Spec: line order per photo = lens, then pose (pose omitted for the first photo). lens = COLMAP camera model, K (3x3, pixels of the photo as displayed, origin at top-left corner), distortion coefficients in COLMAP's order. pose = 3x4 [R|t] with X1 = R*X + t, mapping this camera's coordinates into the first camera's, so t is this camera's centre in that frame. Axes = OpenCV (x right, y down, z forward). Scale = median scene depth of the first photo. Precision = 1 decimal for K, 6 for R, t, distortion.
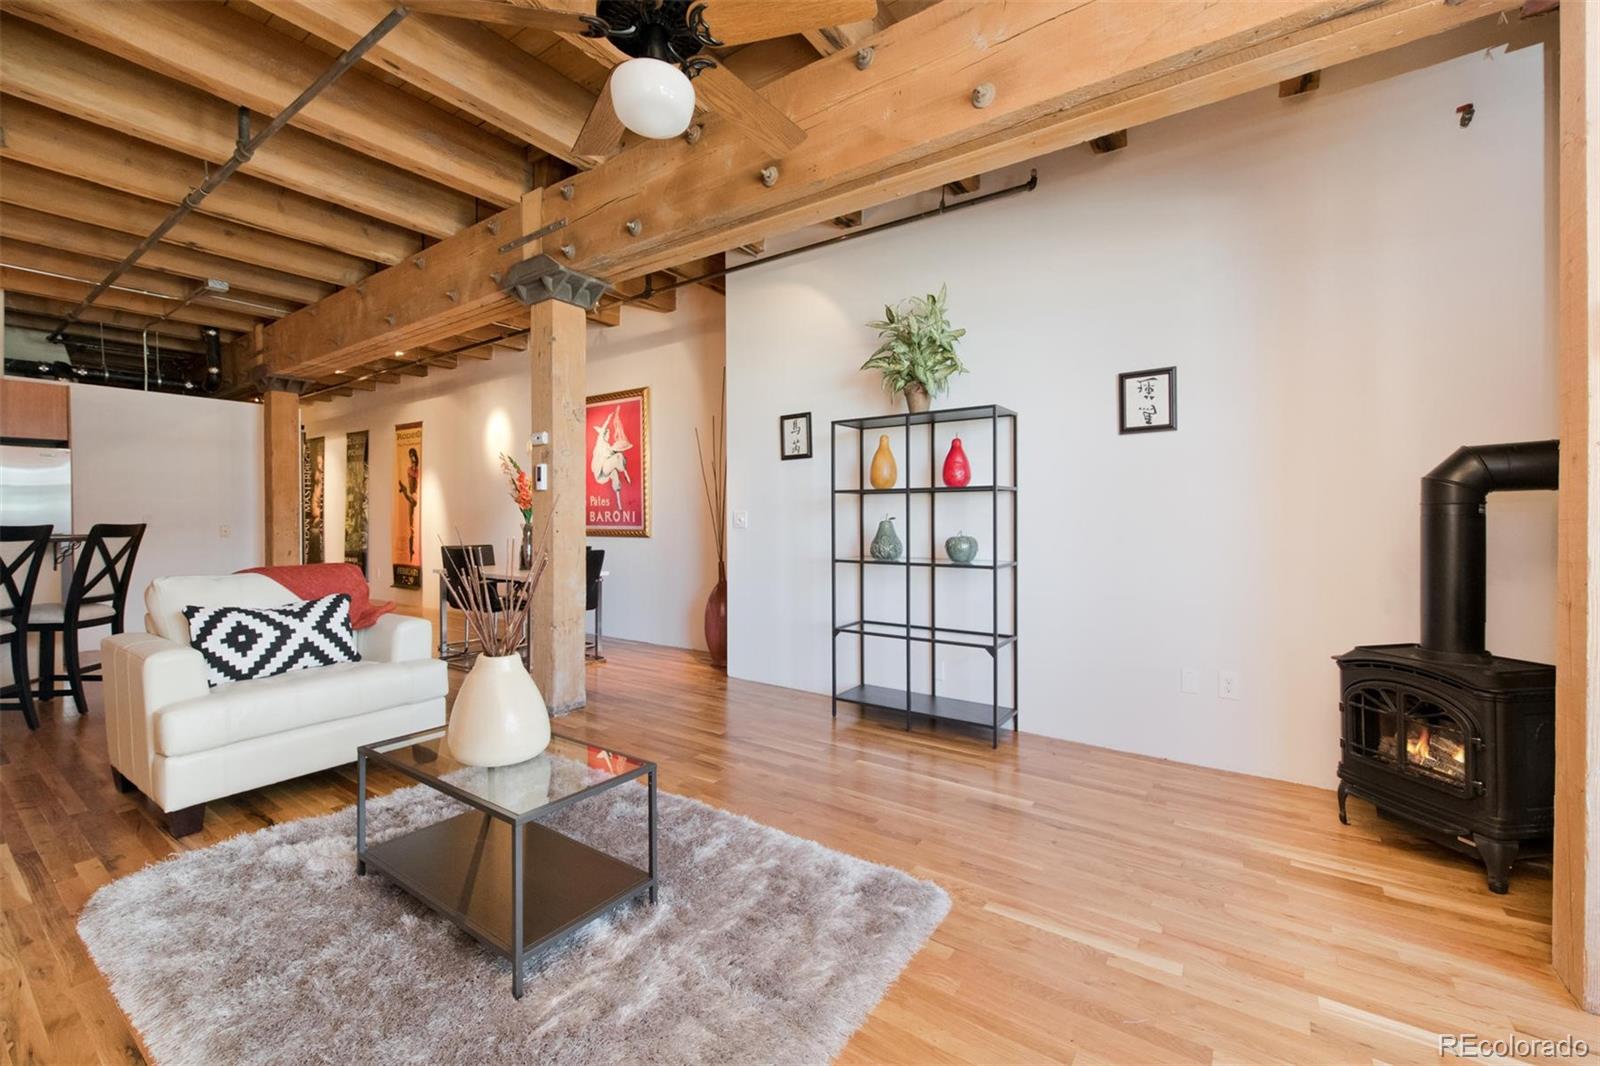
lens RADIAL K [[674.3, 0, 806.9], [0, 674.3, 522.9], [0, 0, 1]] dist [0.032228, -0.000046]
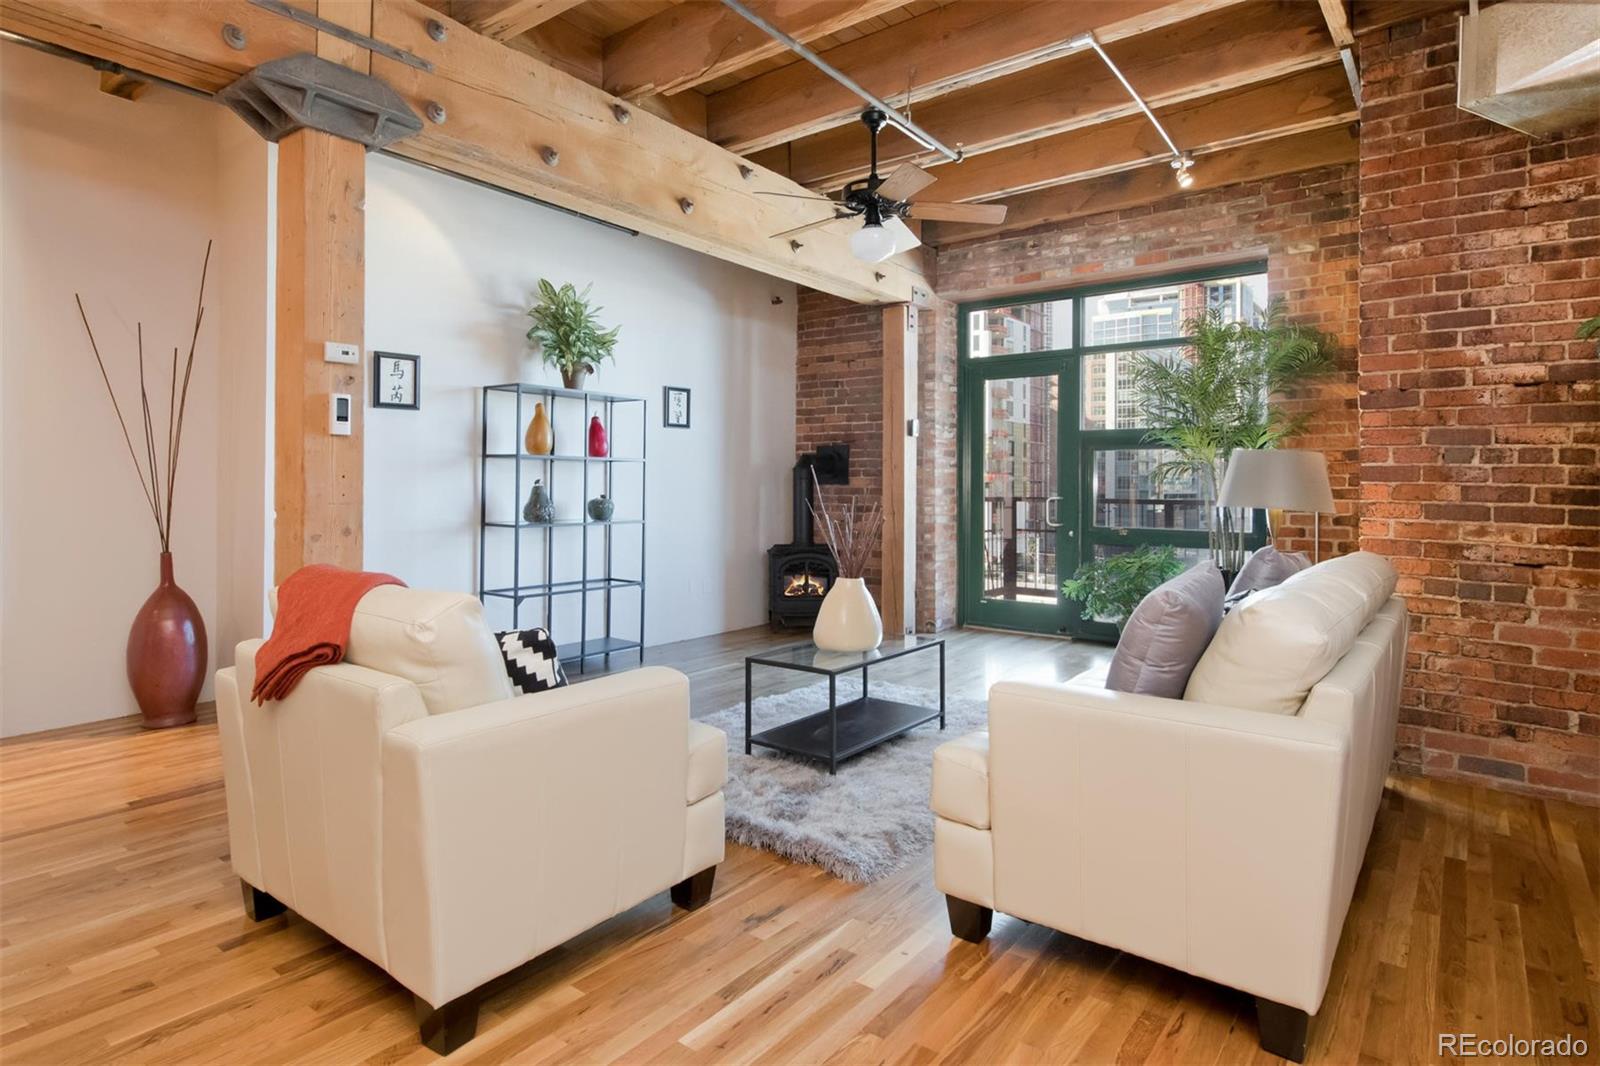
lens RADIAL K [[874.3, 0, 800.5], [0, 874.3, 484.5], [0, 0, 1]] dist [0.001248, 0.000349]
pose [[0.032571, 0.006070, 0.999451, -0.737836], [-0.000405, 0.999982, -0.006060, 0.001151], [-0.999469, -0.000207, 0.032572, 0.340383]]
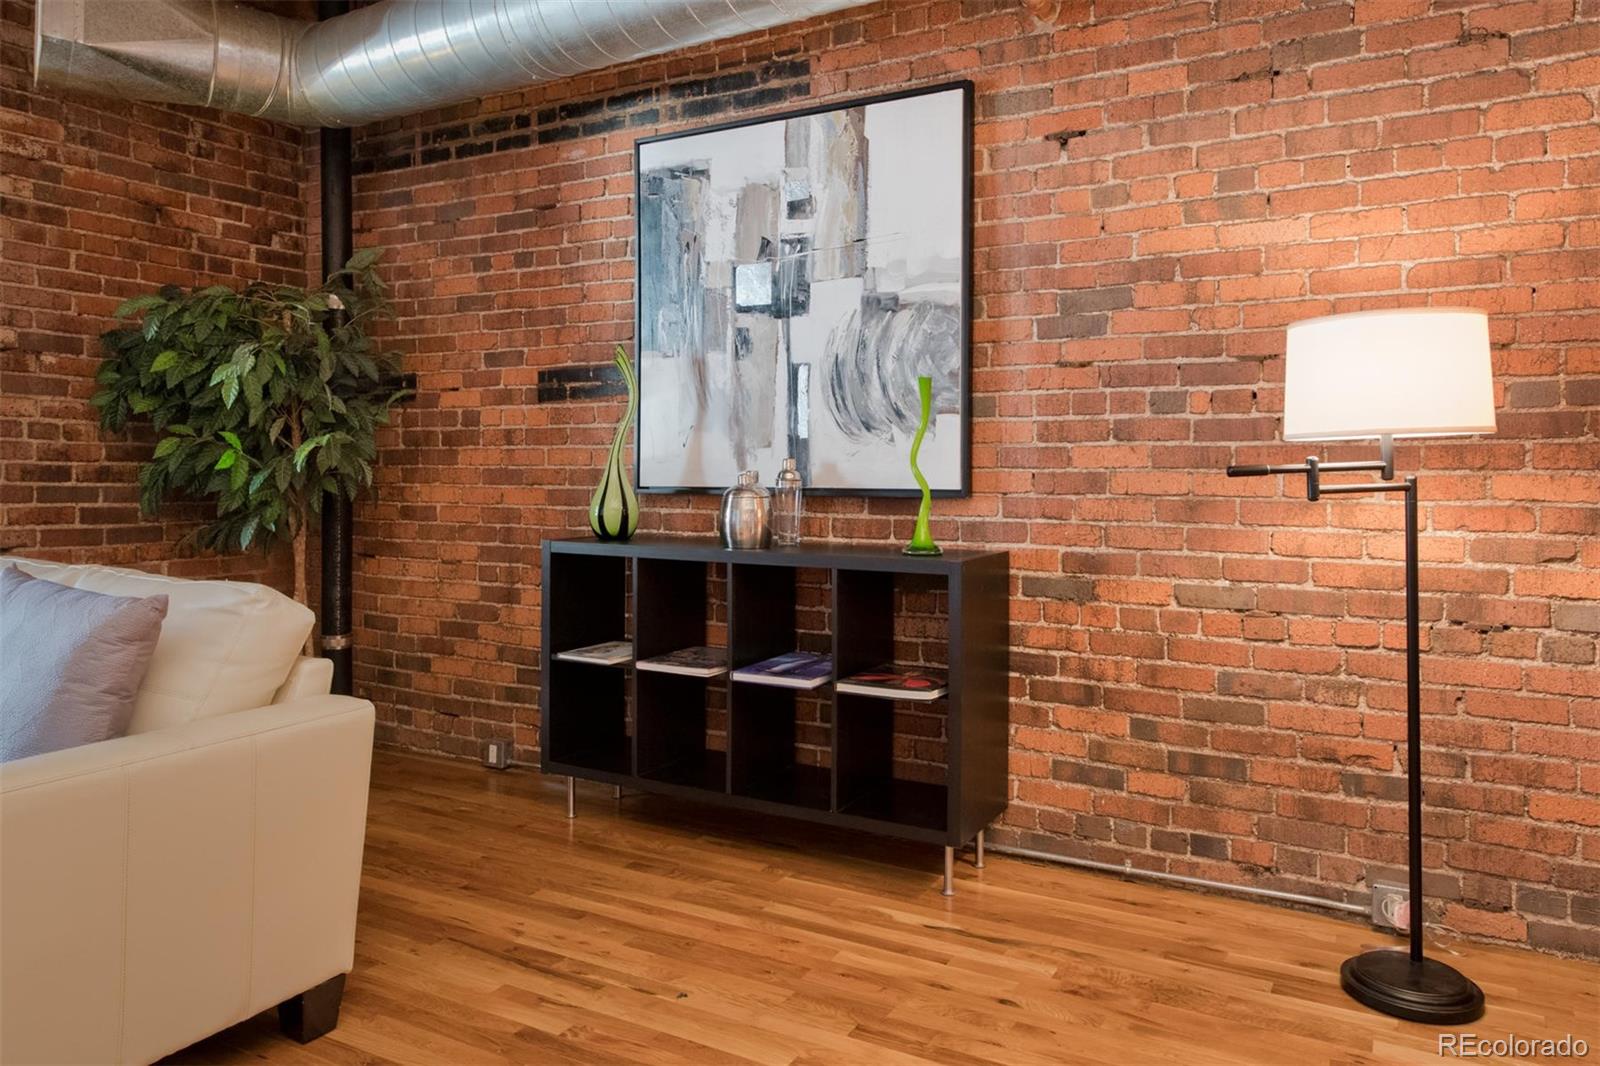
lens RADIAL K [[1079.0, 0, 825.6], [0, 1079.0, 472.7], [0, 0, 1]] dist [0.014021, -0.001233]
pose [[-0.990761, 0.002818, -0.135589, -0.569090], [0.001139, 0.999922, 0.012457, -0.002173], [0.135614, 0.012188, -0.990687, 0.555832]]
